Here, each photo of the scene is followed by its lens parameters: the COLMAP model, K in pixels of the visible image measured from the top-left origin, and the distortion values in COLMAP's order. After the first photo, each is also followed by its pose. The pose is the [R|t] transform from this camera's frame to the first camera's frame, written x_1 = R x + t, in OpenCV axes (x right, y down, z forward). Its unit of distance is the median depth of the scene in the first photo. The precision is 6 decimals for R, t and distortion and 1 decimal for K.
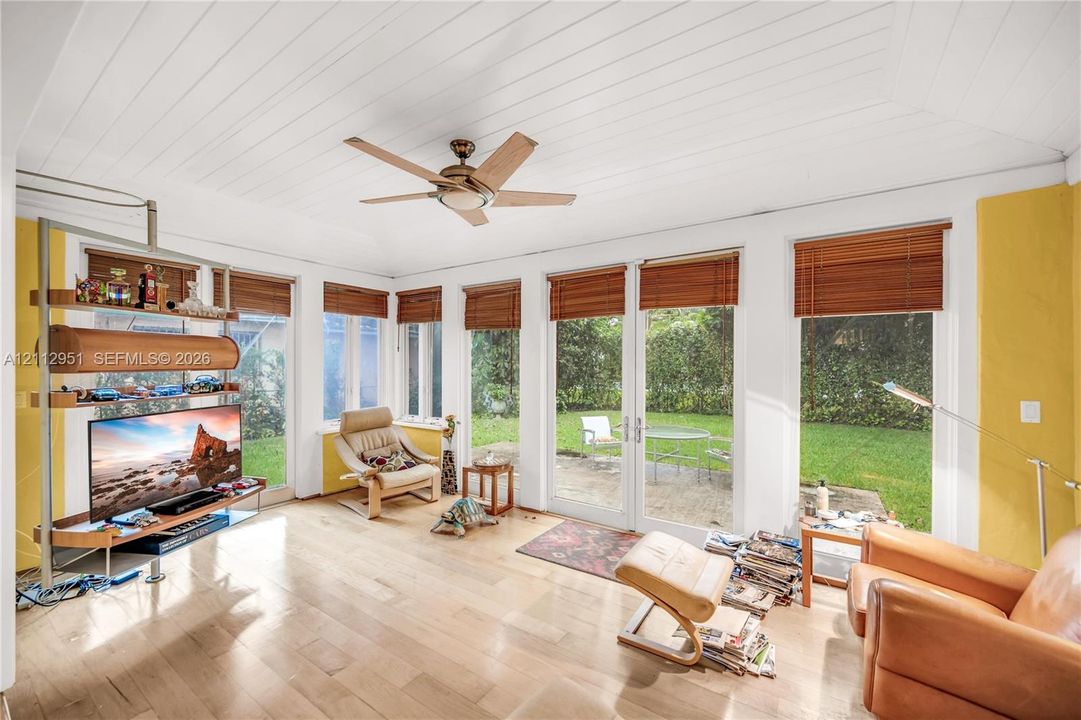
lens RADIAL K [[429.5, 0, 544.0], [0, 429.5, 367.1], [0, 0, 1]] dist [0.003585, 0.000018]
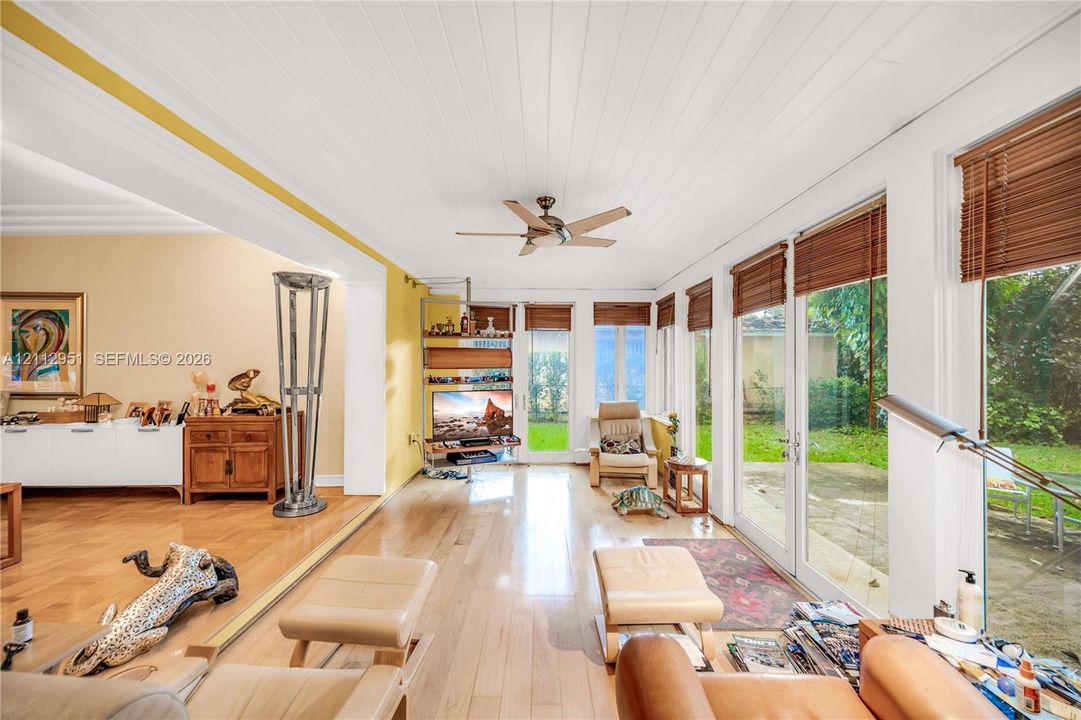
lens RADIAL K [[429.5, 0, 541.7], [0, 429.5, 363.2], [0, 0, 1]] dist [0.003585, 0.000018]
pose [[0.559099, -0.003642, -0.829093, 0.599740], [-0.007868, 0.999922, -0.009698, 0.001912], [0.829064, 0.011945, 0.559027, 0.168659]]
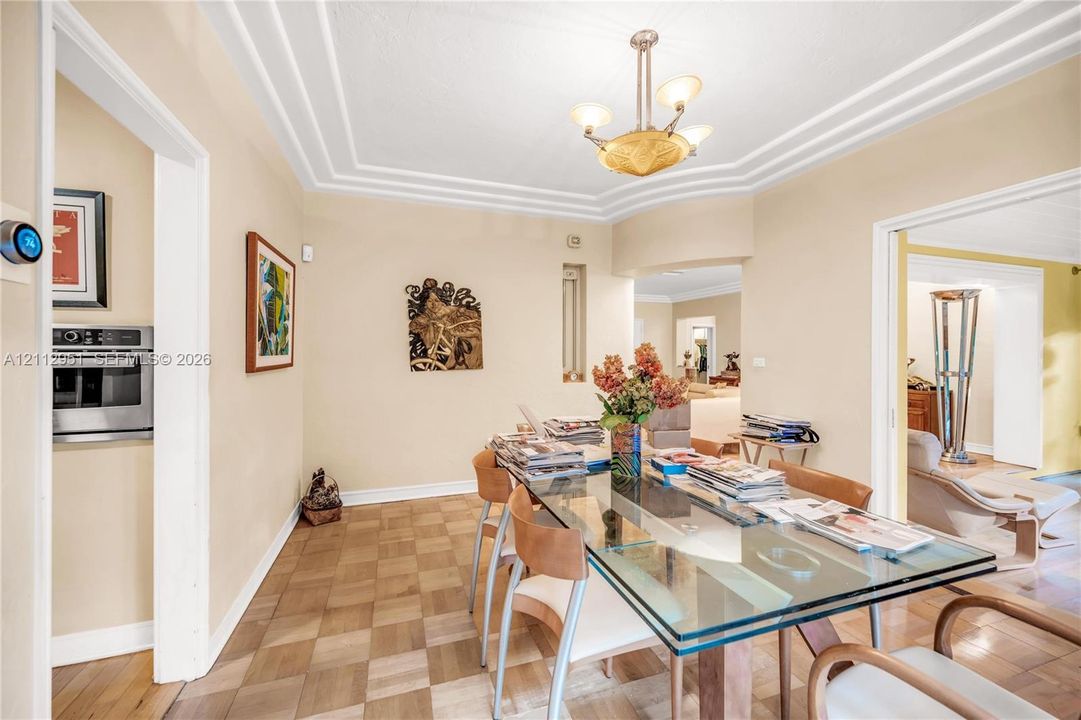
lens RADIAL K [[429.5, 0, 546.7], [0, 429.5, 357.6], [0, 0, 1]] dist [0.003585, 0.000018]
pose [[-0.604216, 0.005749, -0.796800, 1.574007], [-0.006434, 0.999906, 0.012093, -0.001191], [0.796794, 0.012434, -0.604123, 0.027994]]
